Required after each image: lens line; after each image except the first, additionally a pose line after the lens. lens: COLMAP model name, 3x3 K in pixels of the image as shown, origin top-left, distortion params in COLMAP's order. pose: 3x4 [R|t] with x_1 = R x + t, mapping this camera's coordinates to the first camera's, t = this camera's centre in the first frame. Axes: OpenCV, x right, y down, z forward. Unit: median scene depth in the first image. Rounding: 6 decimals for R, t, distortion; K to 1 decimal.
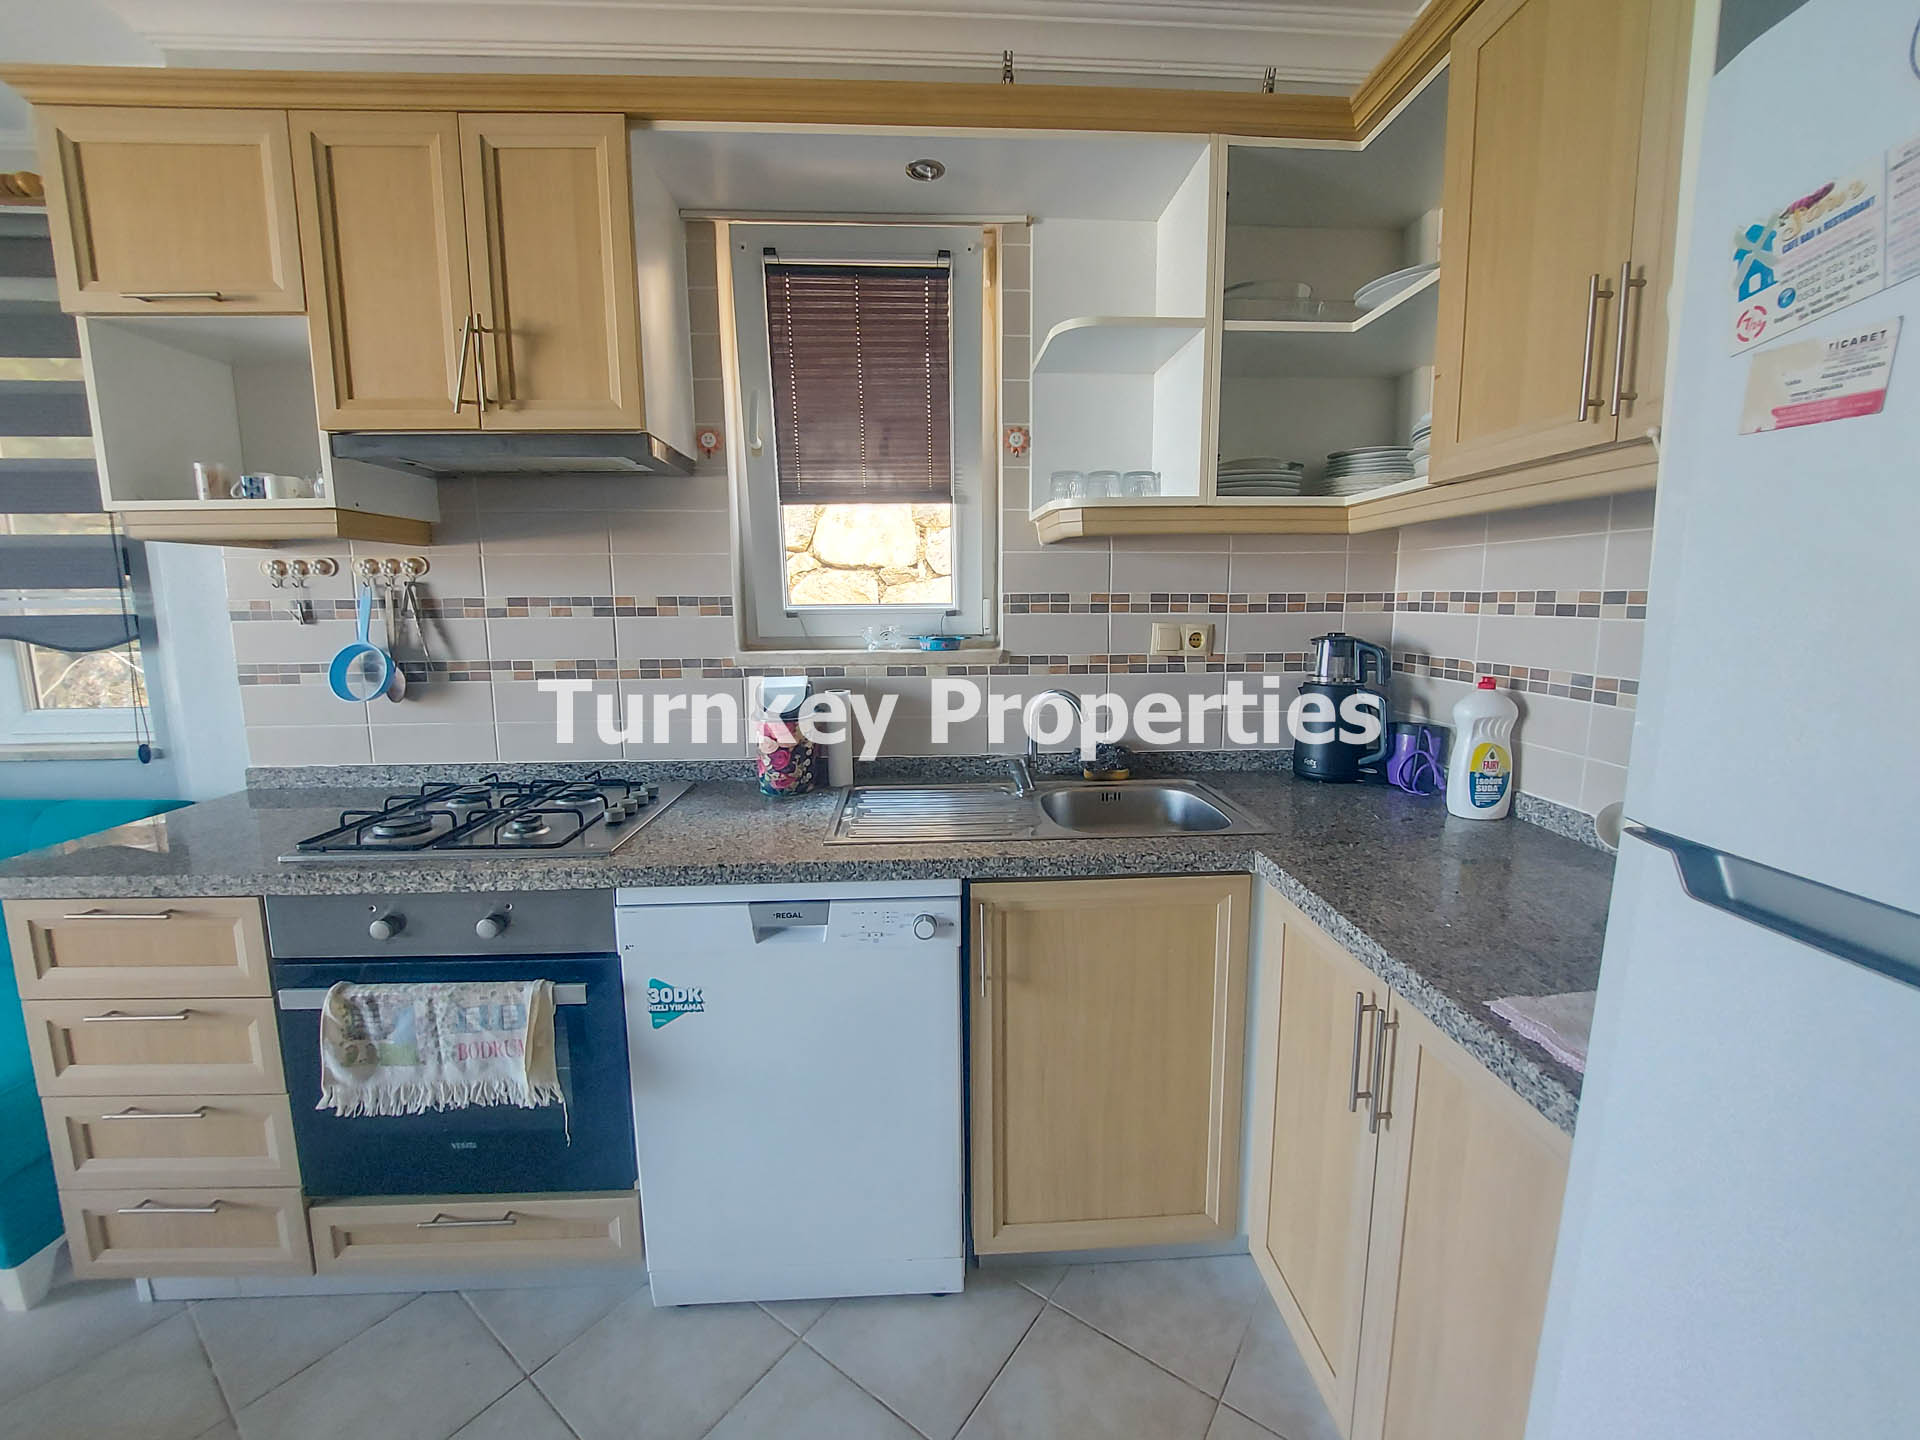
lens RADIAL K [[765.2, 0, 962.2], [0, 765.2, 695.3], [0, 0, 1]] dist [-0.017980, -0.000175]
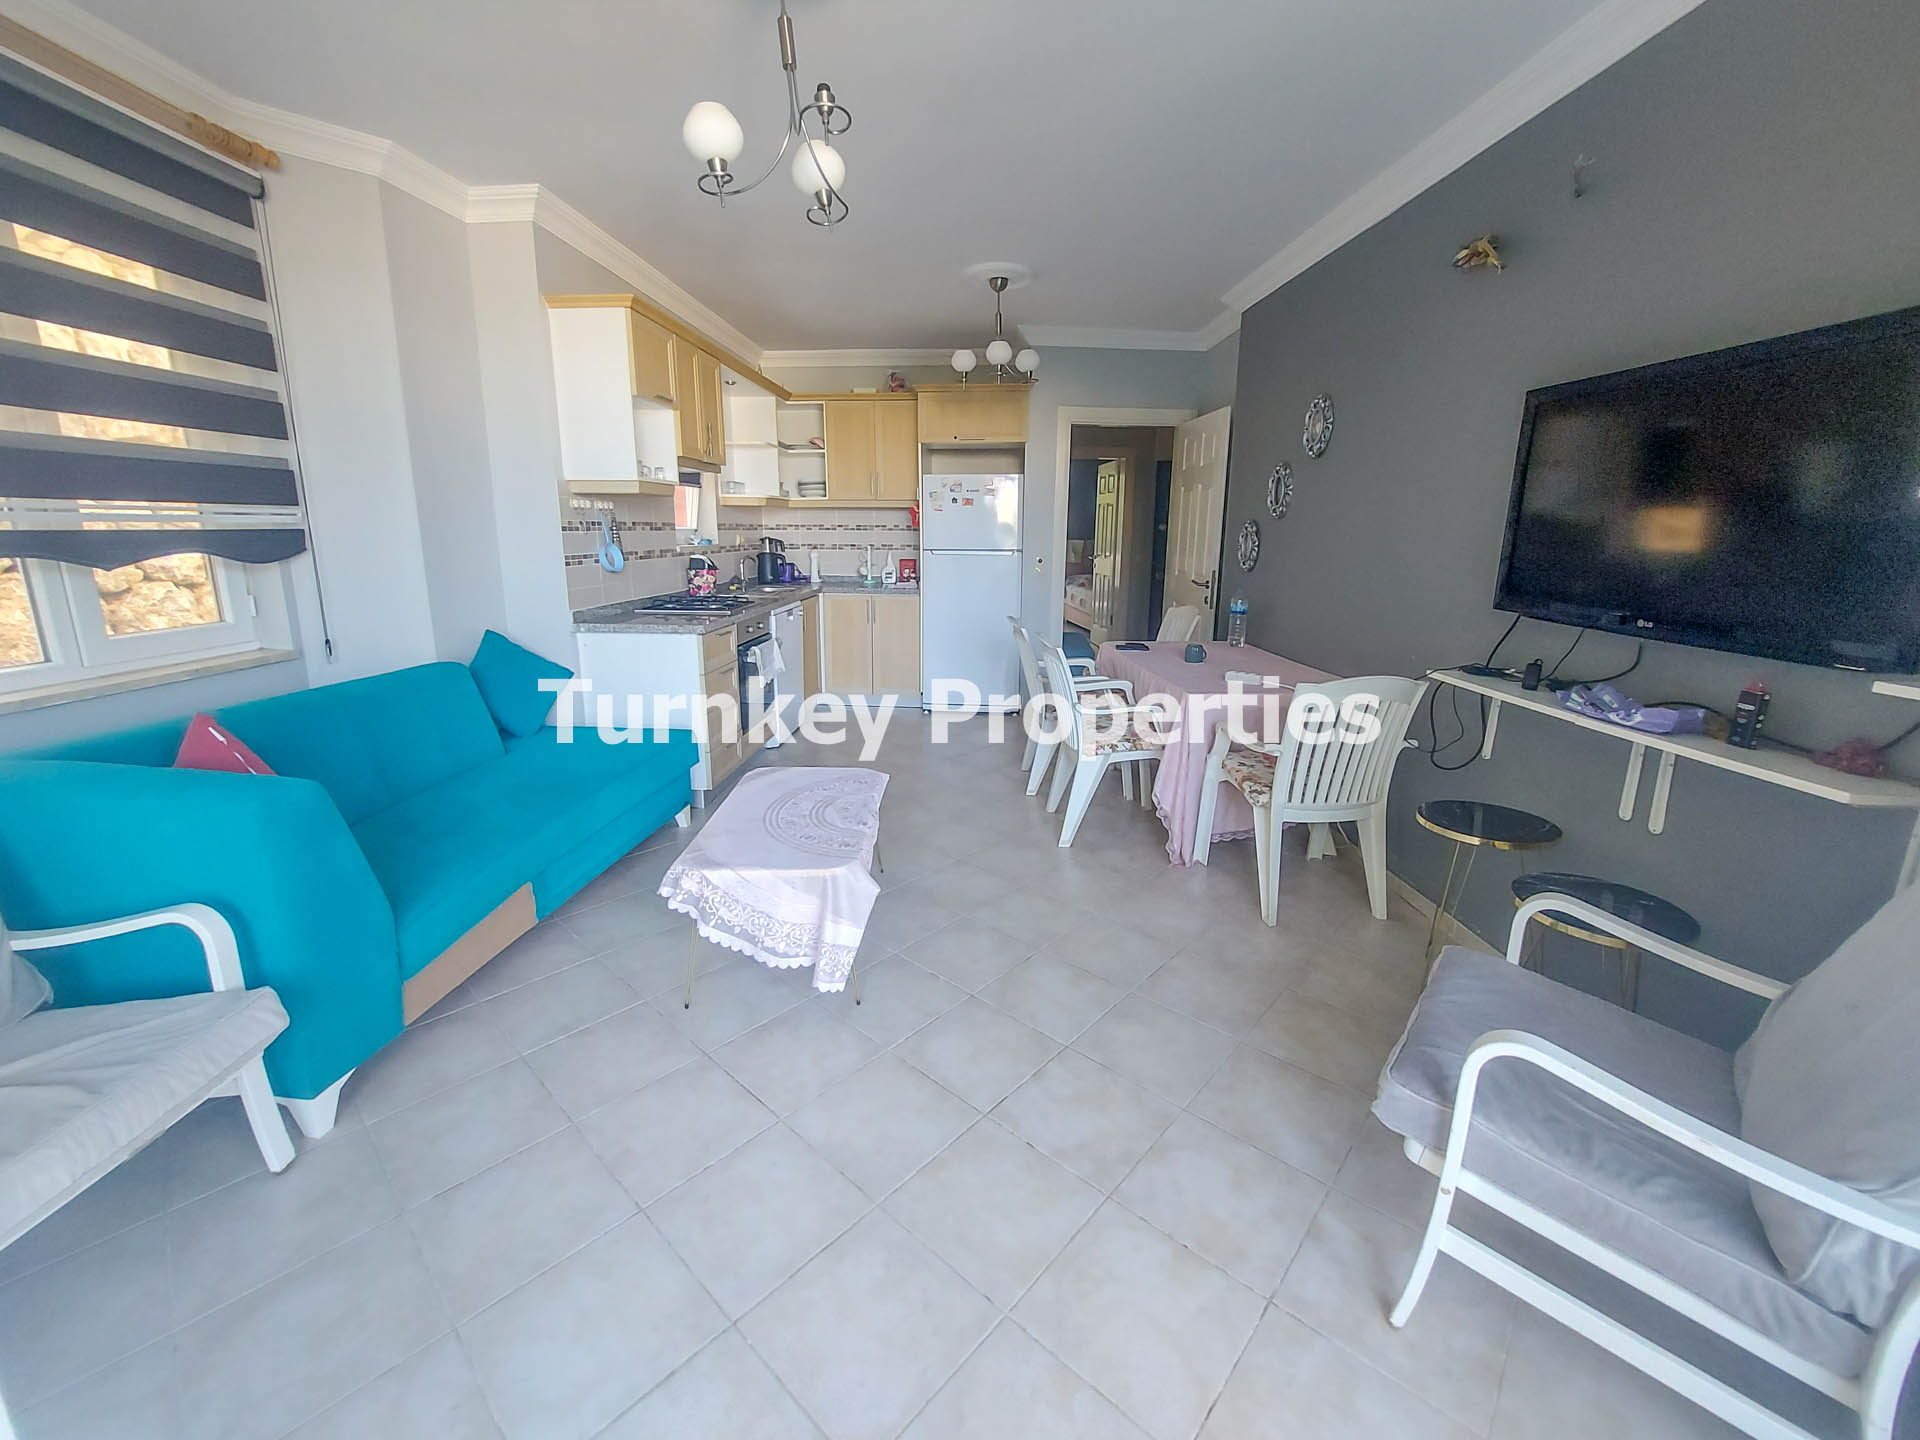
lens RADIAL K [[765.2, 0, 962.2], [0, 765.2, 695.3], [0, 0, 1]] dist [-0.017980, -0.000175]
pose [[0.116567, -0.204973, 0.971801, -3.358981], [0.120465, 0.974166, 0.191022, 0.066703], [-0.985850, 0.094802, 0.138248, -0.238528]]
